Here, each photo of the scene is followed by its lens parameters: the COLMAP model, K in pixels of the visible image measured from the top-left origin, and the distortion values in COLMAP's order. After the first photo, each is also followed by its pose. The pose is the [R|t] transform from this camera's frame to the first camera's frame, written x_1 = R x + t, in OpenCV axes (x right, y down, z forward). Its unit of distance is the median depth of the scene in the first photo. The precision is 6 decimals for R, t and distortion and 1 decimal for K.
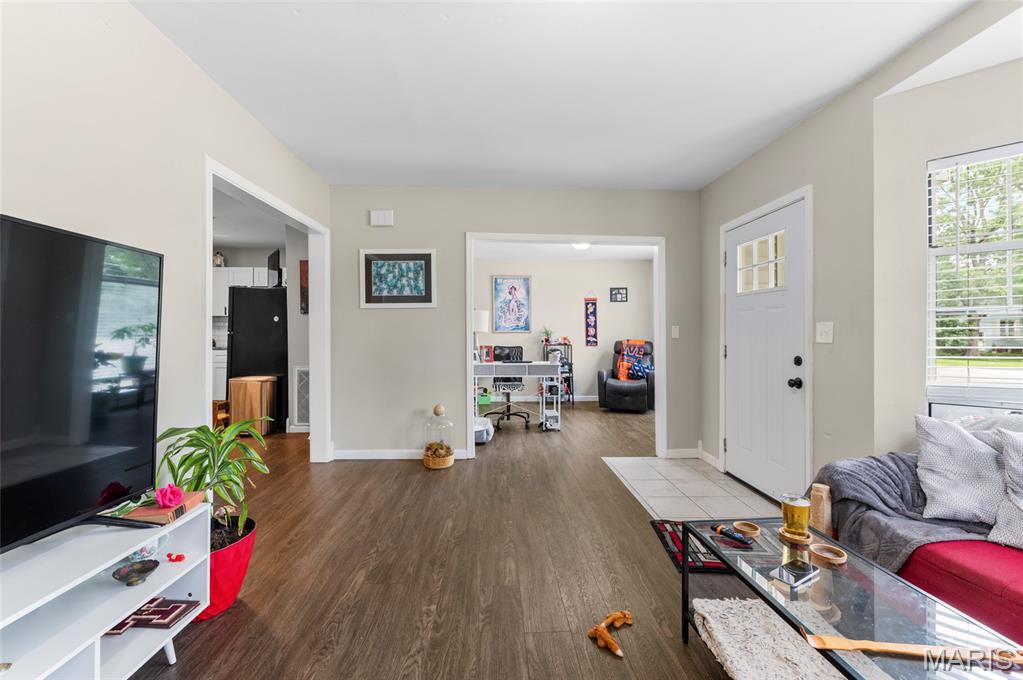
lens RADIAL K [[431.4, 0, 507.3], [0, 431.4, 333.2], [0, 0, 1]] dist [-0.000031, -0.008573]
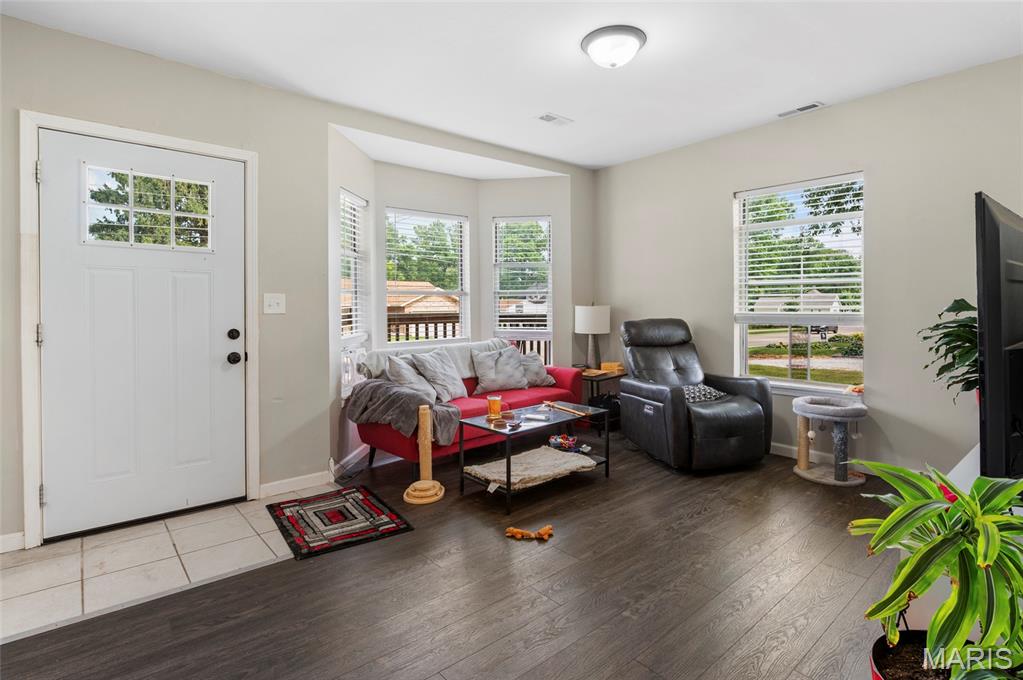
lens RADIAL K [[513.0, 0, 515.9], [0, 513.0, 318.5], [0, 0, 1]] dist [-0.000735, -0.000154]
pose [[-0.633669, -0.010737, 0.773530, -0.577940], [-0.001341, 0.999917, 0.012781, 0.017095], [-0.773603, 0.007062, -0.633631, 1.274285]]
